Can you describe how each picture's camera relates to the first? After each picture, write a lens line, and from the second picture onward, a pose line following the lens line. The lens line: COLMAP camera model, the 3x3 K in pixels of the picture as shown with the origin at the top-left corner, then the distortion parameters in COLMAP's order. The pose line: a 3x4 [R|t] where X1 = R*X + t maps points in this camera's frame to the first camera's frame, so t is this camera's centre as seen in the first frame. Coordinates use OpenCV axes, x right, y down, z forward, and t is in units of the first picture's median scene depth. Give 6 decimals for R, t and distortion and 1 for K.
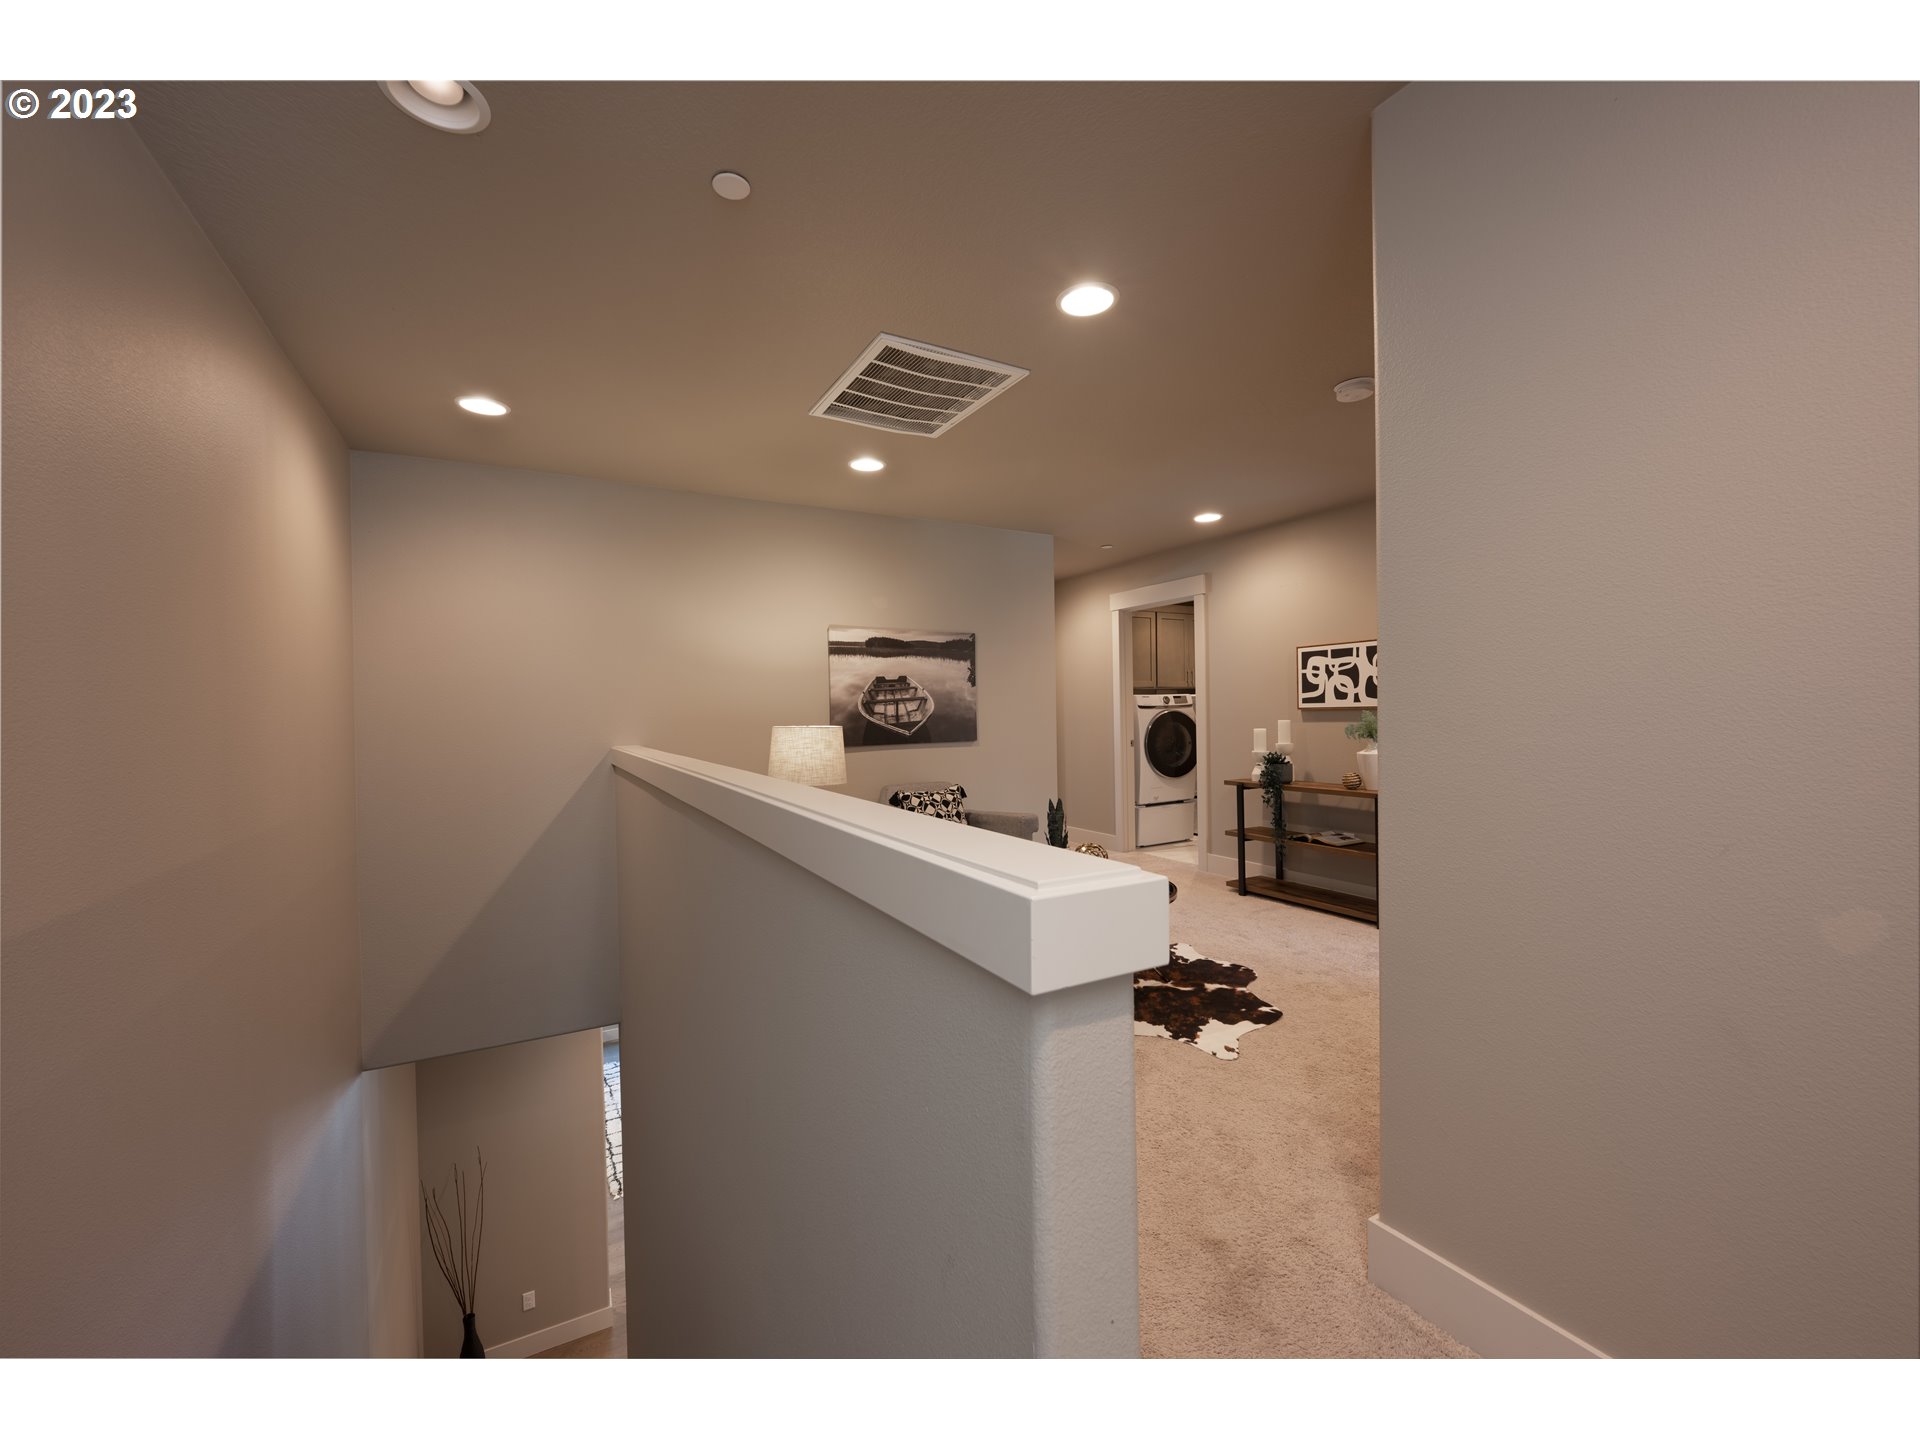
lens RADIAL K [[774.5, 0, 952.0], [0, 774.5, 722.4], [0, 0, 1]] dist [-0.000114, -0.000055]
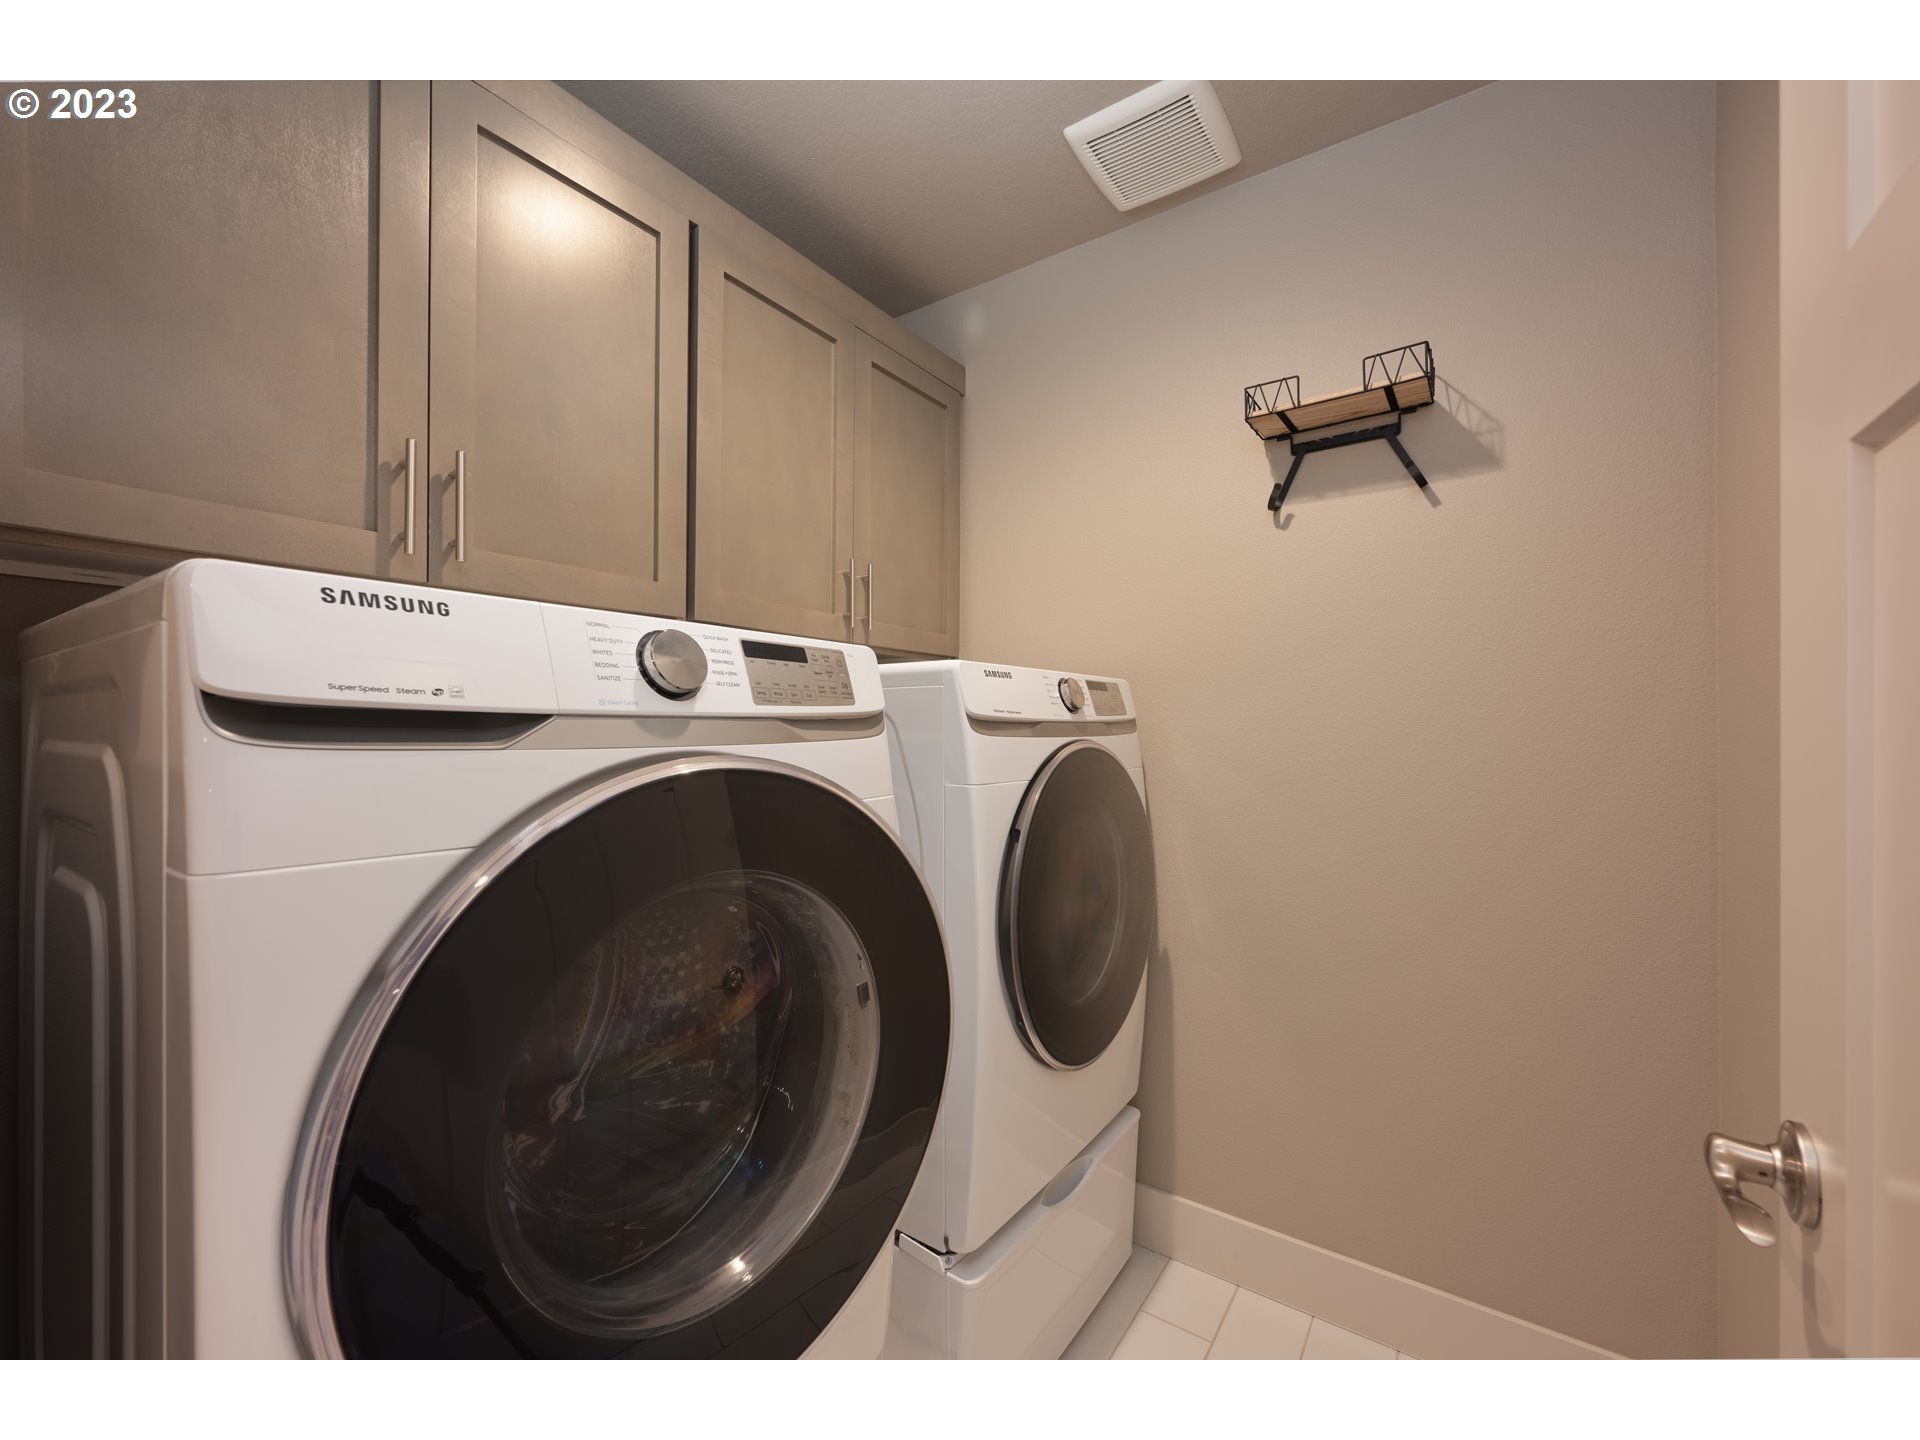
lens RADIAL K [[774.5, 0, 952.0], [0, 774.5, 722.4], [0, 0, 1]] dist [-0.000114, -0.000055]
pose [[0.902489, 0.026595, 0.429892, 0.265145], [-0.017192, 0.999521, -0.025742, -0.019085], [-0.430371, 0.015841, 0.902513, 0.884410]]
